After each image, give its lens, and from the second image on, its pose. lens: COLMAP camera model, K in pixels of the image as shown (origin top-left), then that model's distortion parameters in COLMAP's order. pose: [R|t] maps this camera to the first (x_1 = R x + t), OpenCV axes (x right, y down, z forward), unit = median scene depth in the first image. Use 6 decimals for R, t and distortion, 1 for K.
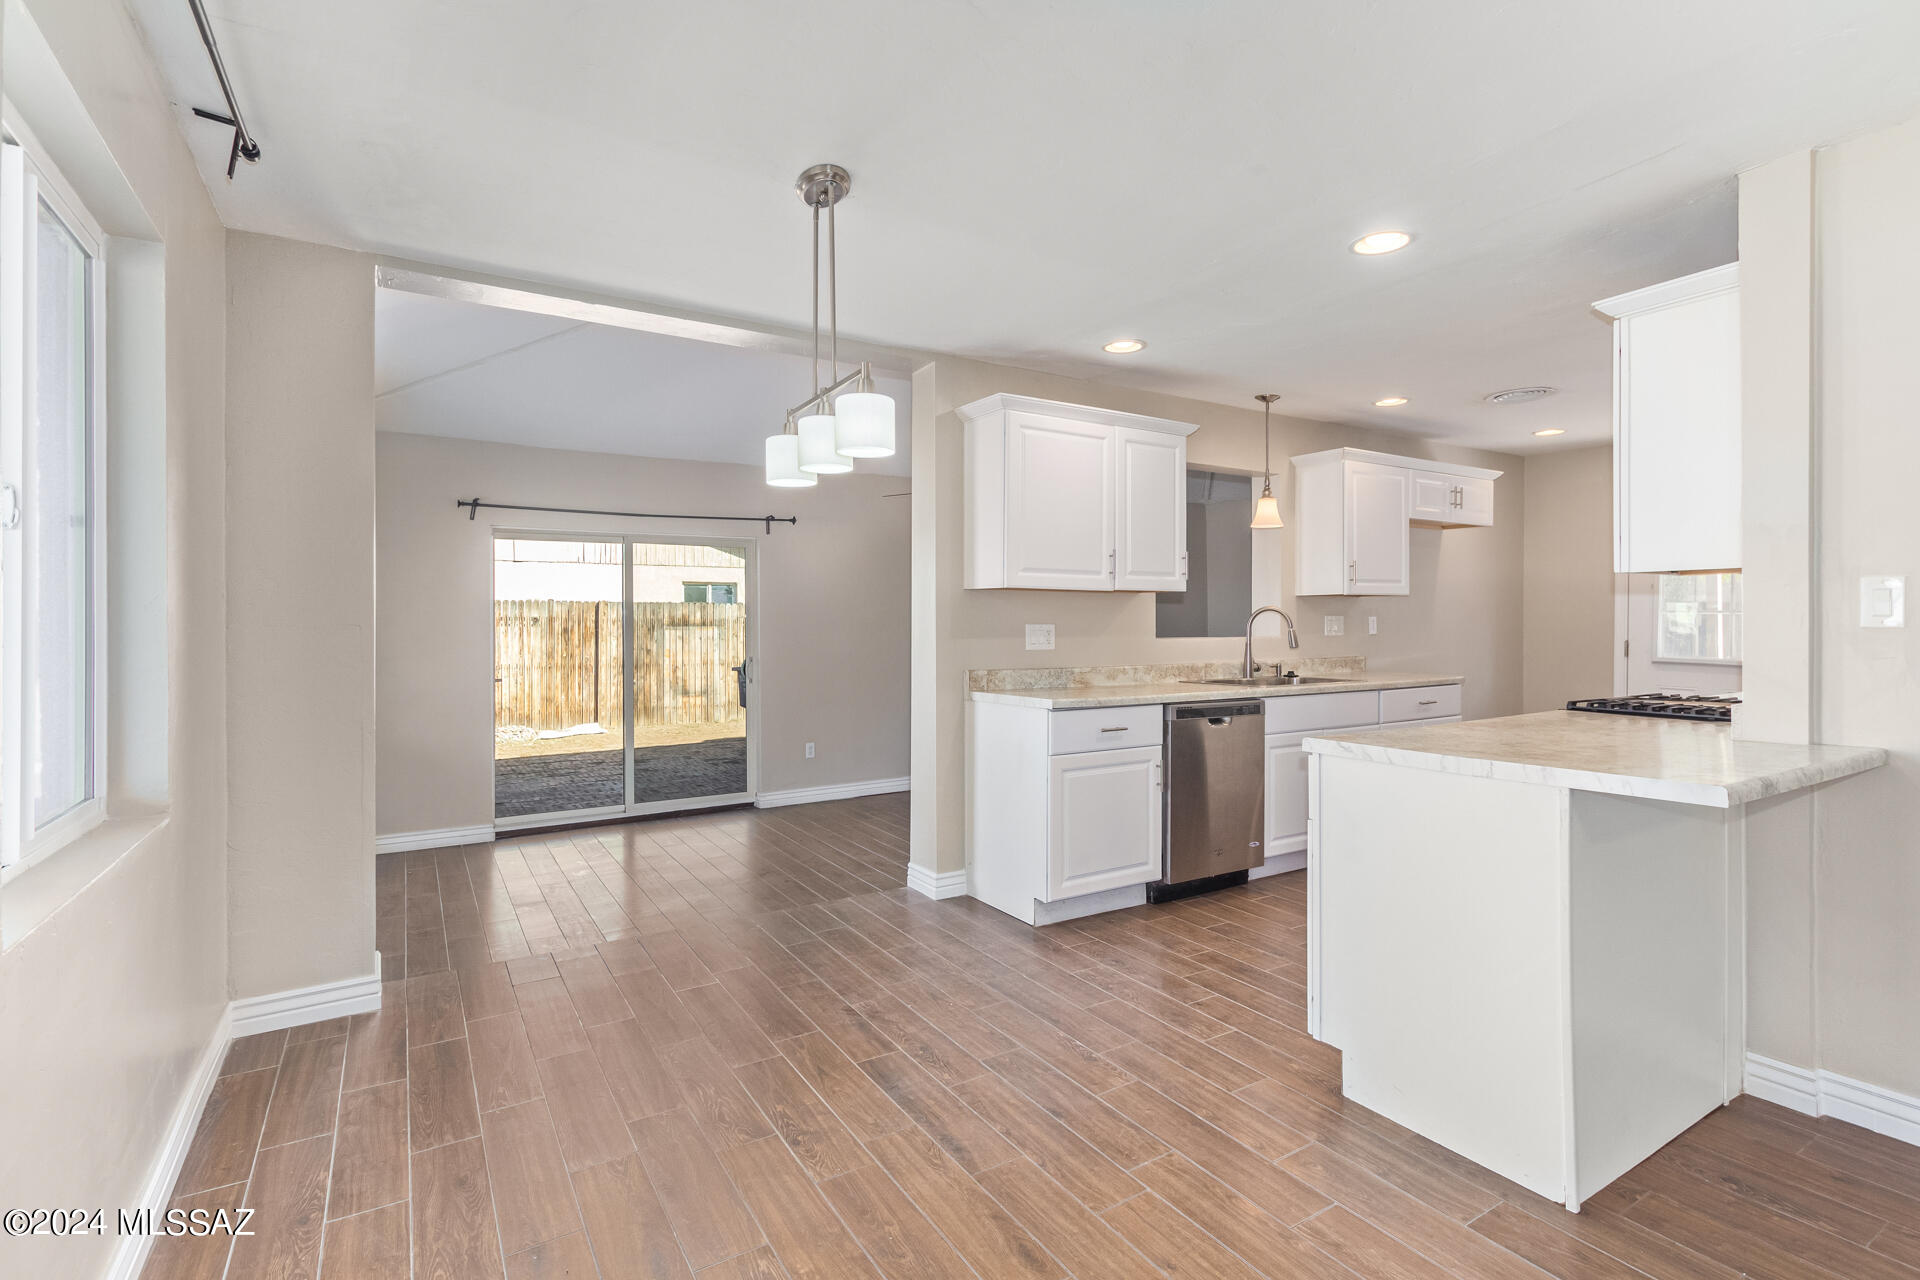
lens RADIAL K [[900.8, 0, 958.1], [0, 900.8, 623.7], [0, 0, 1]] dist [0.001183, 0.000094]
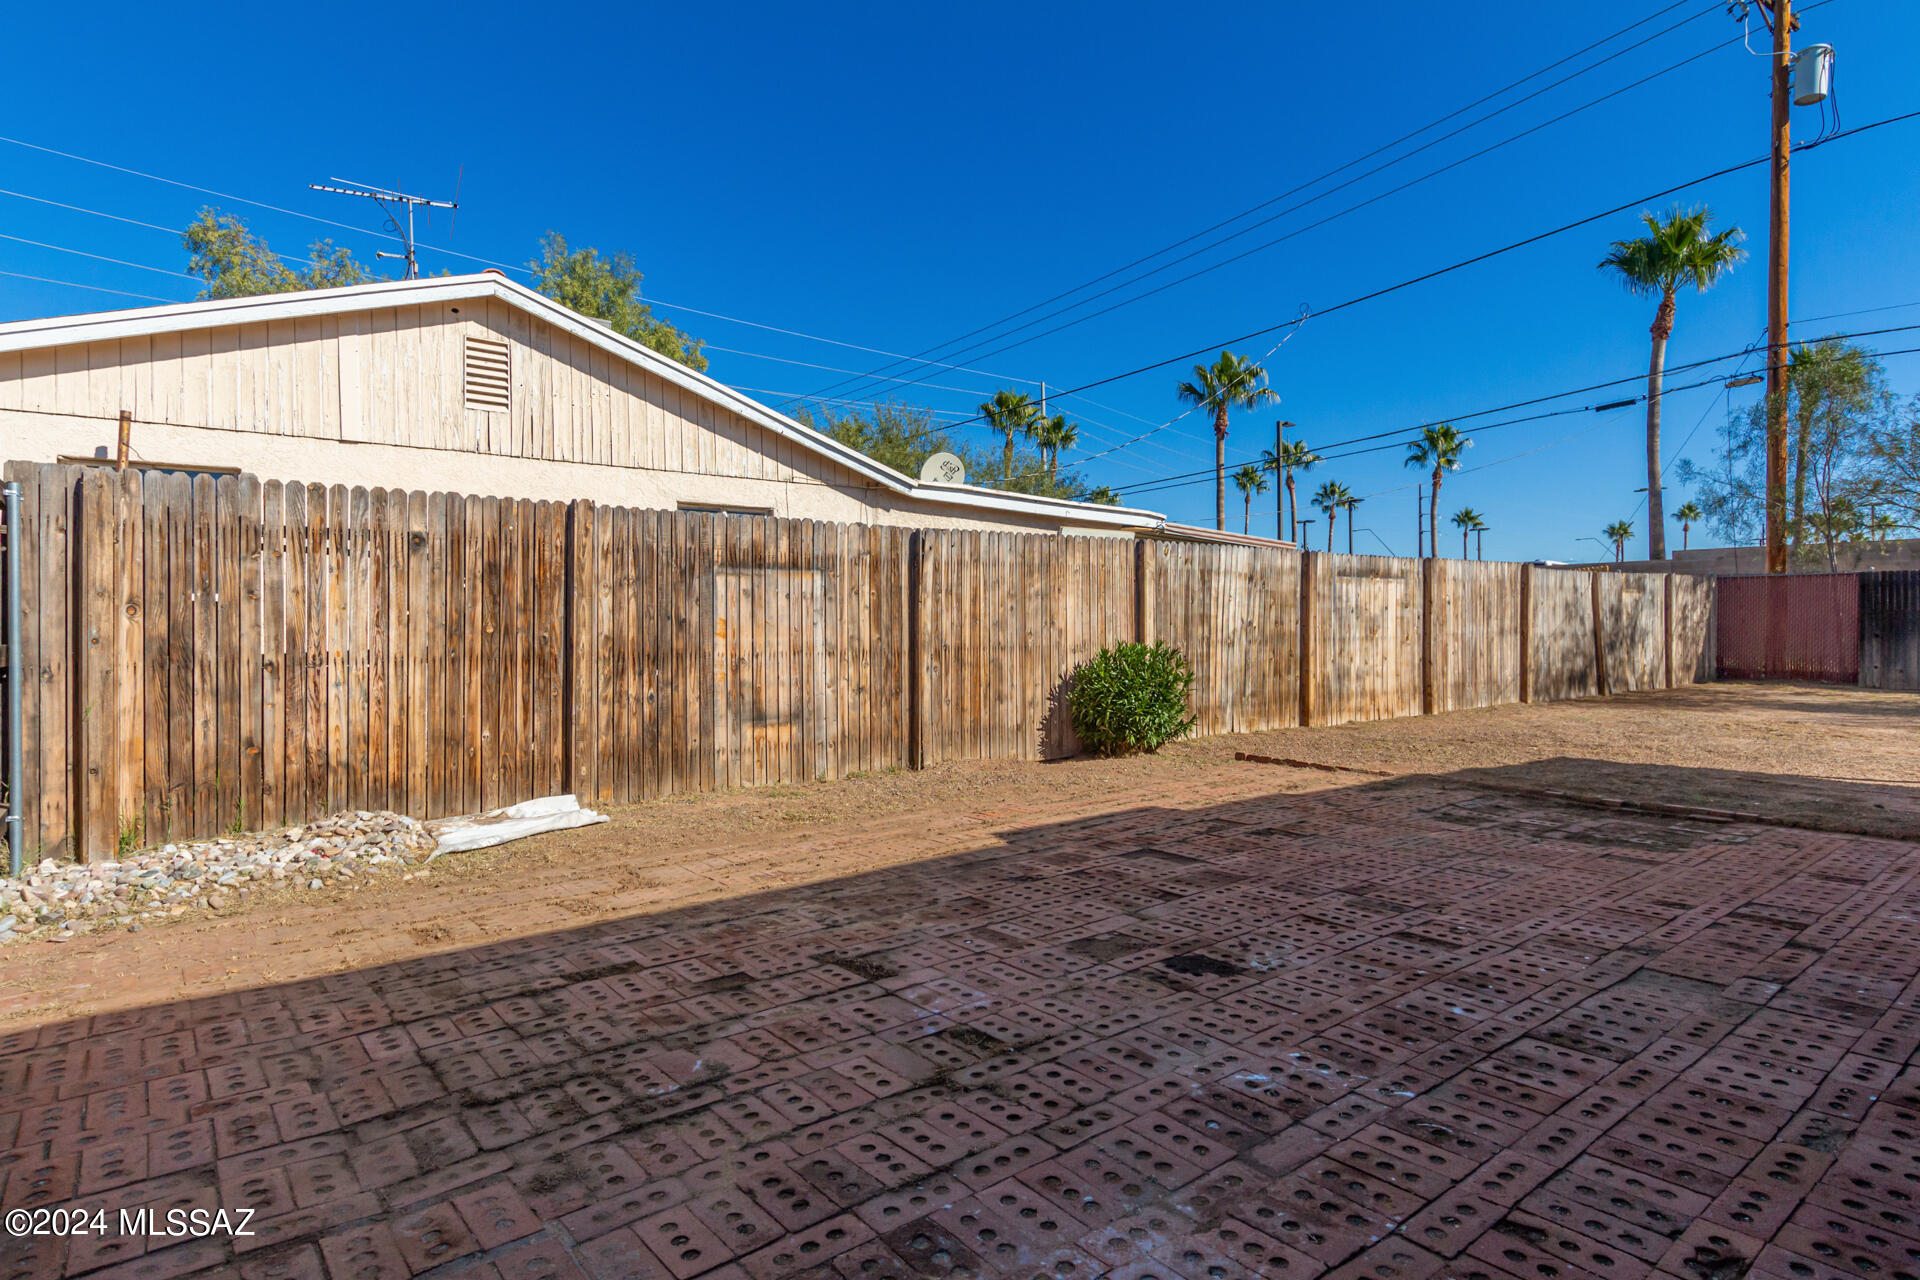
lens RADIAL K [[1021.7, 0, 961.7], [0, 1021.7, 618.2], [0, 0, 1]] dist [0.004346, 0.000642]
pose [[0.993014, -0.001069, 0.117994, -0.280422], [0.001843, 0.999977, -0.006450, 0.033158], [-0.117984, 0.006623, 0.992993, 0.517609]]
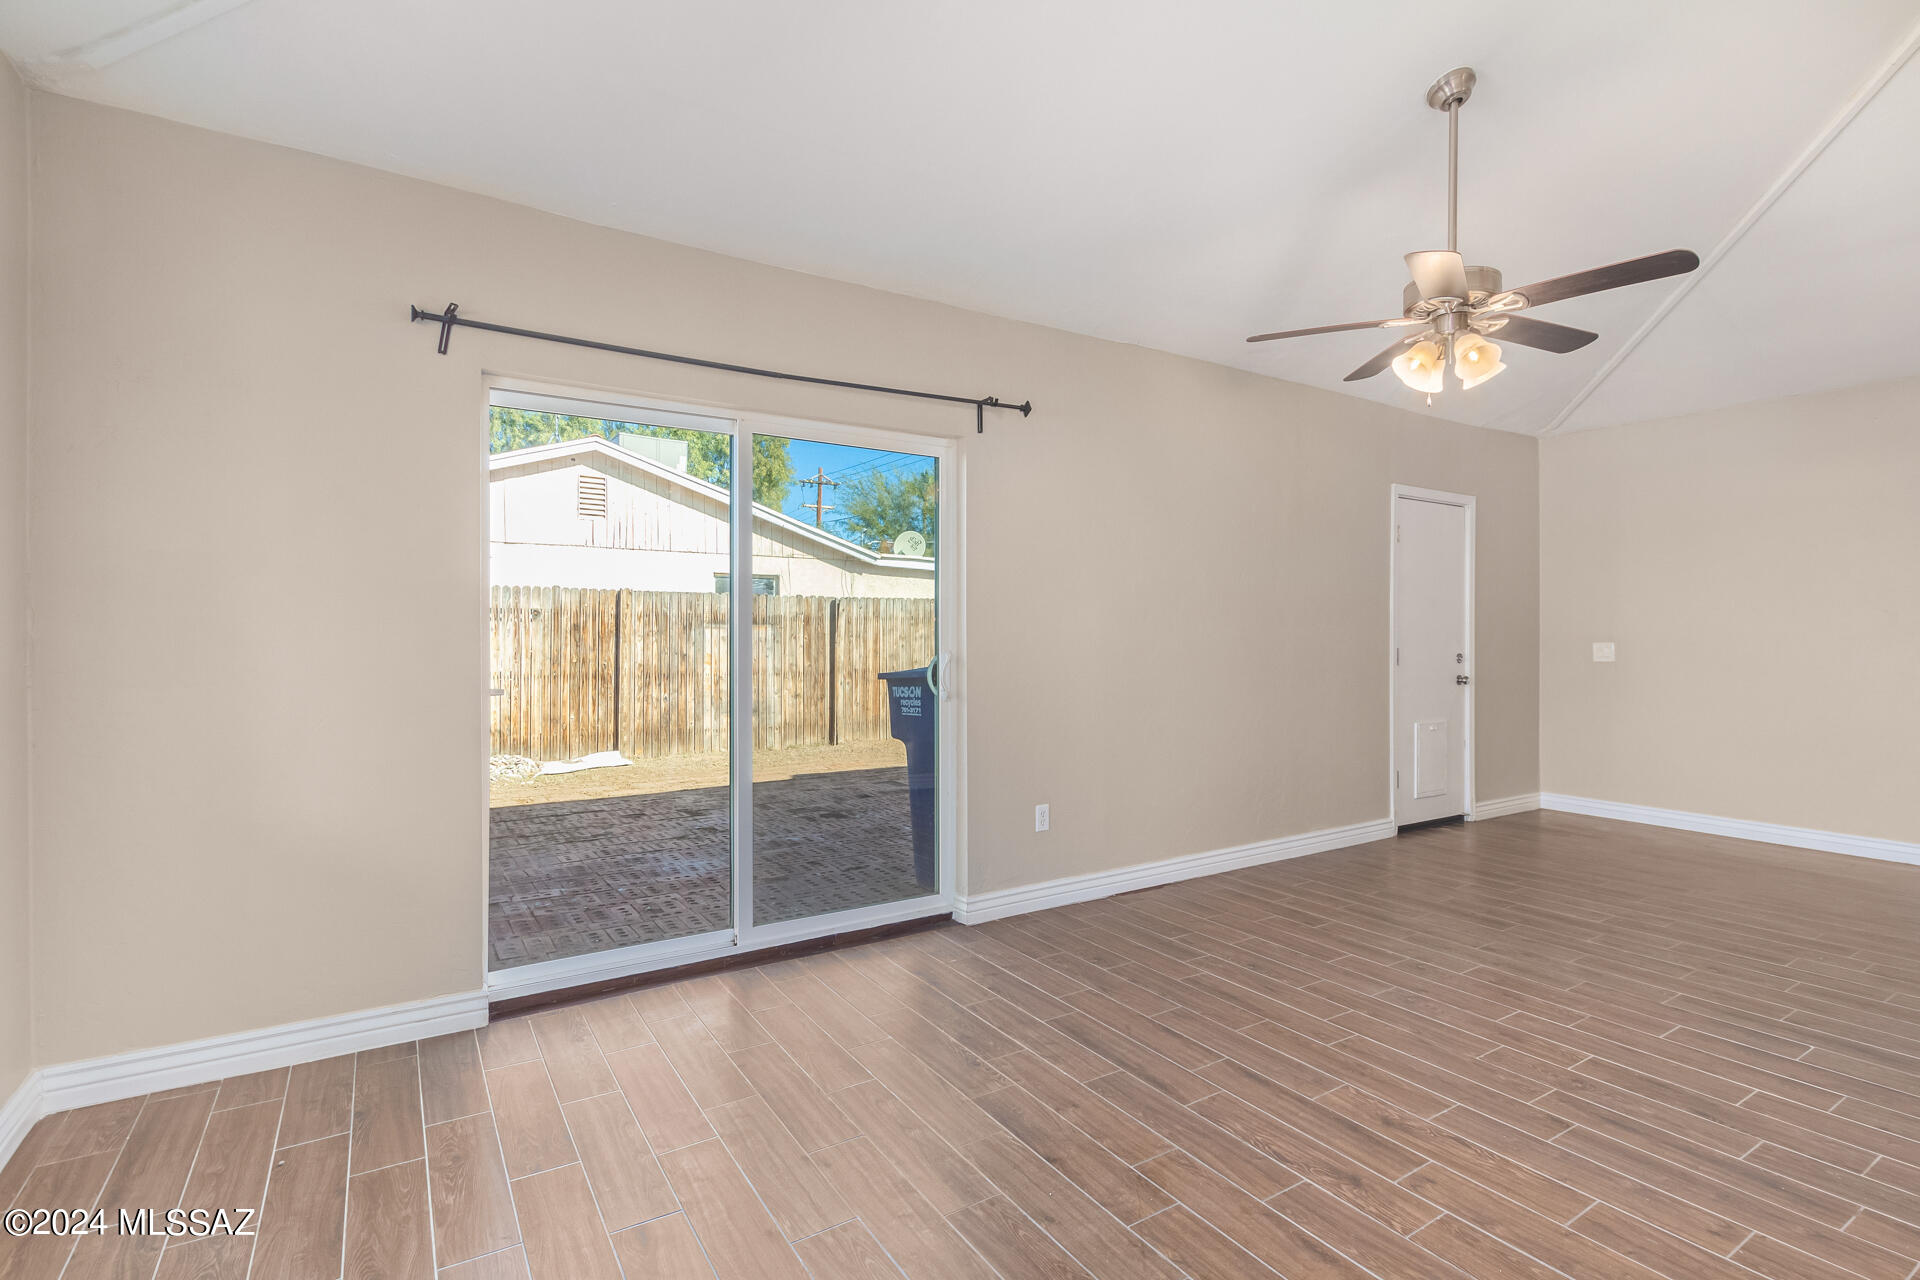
lens RADIAL K [[907.1, 0, 960.0], [0, 907.1, 640.0], [0, 0, 1]] dist [0.000668, 0.000121]
pose [[0.999887, 0.004982, 0.014216, -0.127223], [-0.004992, 0.999987, 0.000693, 0.015795], [-0.014212, -0.000763, 0.999899, 0.241379]]
